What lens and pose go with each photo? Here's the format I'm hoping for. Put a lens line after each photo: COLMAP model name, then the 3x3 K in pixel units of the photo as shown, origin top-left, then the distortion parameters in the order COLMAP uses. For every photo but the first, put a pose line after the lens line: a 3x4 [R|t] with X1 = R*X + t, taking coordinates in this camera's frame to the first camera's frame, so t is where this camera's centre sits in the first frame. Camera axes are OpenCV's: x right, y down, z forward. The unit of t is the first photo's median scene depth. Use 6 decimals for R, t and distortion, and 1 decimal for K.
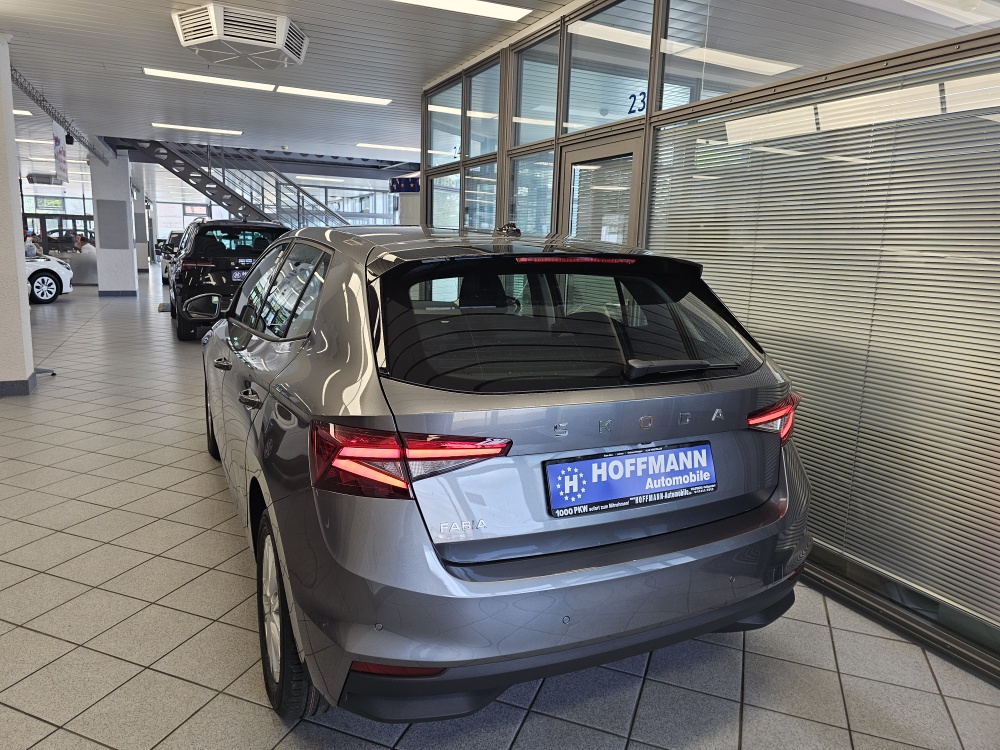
lens RADIAL K [[680.3, 0, 489.0], [0, 680.3, 371.8], [0, 0, 1]] dist [0.036079, -0.018358]
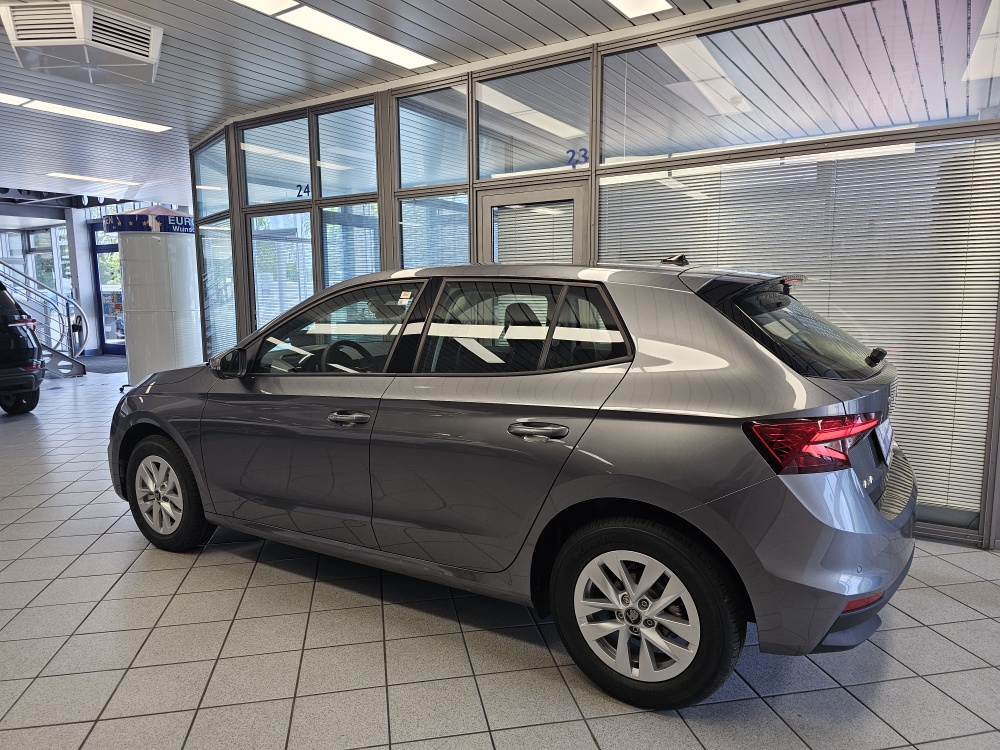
lens RADIAL K [[680.3, 0, 502.1], [0, 680.3, 383.7], [0, 0, 1]] dist [0.036079, -0.018358]
pose [[0.843714, -0.113494, 0.524658, -0.459833], [0.135909, 0.990712, -0.004247, -0.016409], [-0.519303, 0.074889, 0.851303, 0.080623]]
